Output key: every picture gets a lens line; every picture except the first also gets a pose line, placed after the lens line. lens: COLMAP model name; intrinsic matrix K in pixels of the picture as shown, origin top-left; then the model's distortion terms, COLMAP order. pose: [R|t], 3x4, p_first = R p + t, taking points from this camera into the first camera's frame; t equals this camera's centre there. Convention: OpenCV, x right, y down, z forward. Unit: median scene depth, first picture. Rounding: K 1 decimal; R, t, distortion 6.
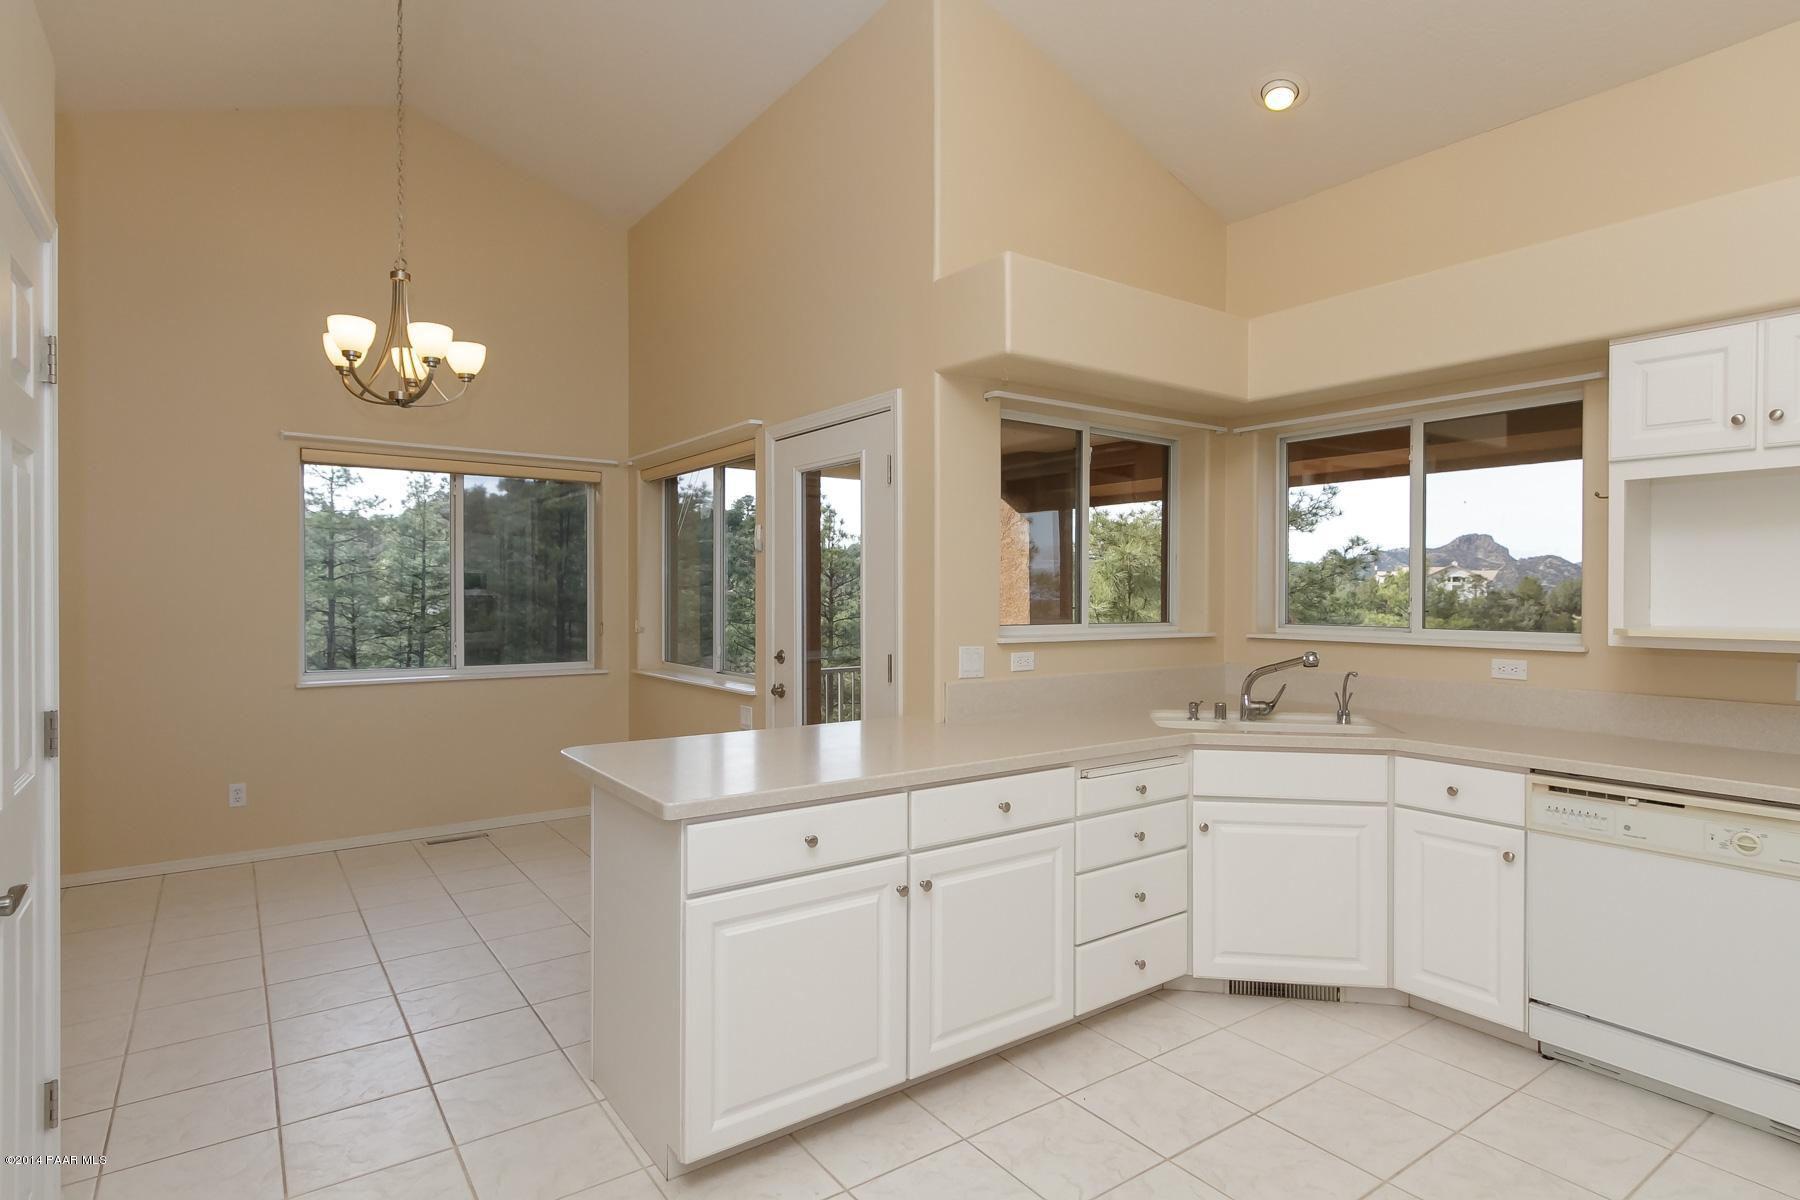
lens RADIAL K [[989.2, 0, 926.4], [0, 989.2, 597.3], [0, 0, 1]] dist [0.003649, 0.001278]
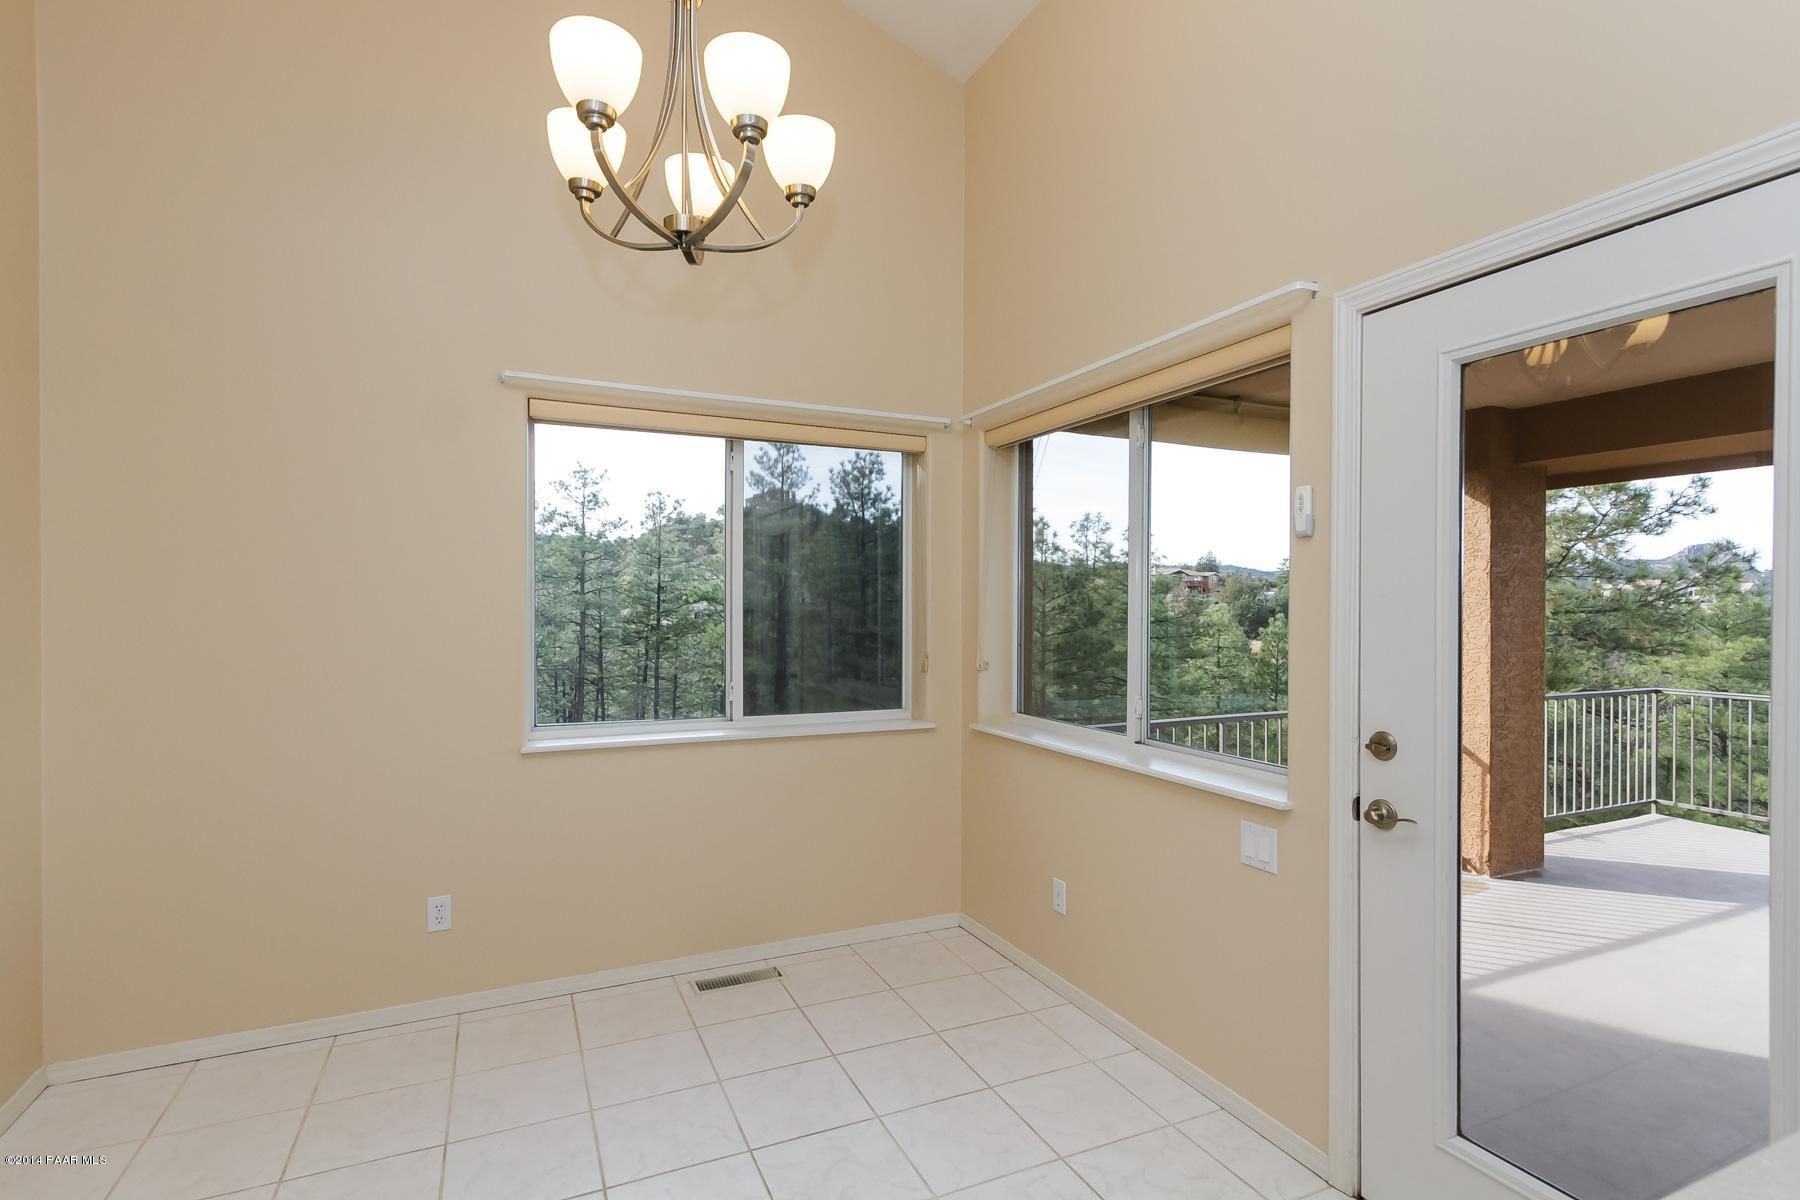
lens RADIAL K [[909.3, 0, 900.0], [0, 909.3, 600.0], [0, 0, 1]] dist [-0.003225, 0.000009]
pose [[0.978757, 0.000371, -0.205024, -0.050845], [-0.002620, 0.999939, -0.010698, -0.001272], [0.205007, 0.011007, 0.978699, 0.088675]]
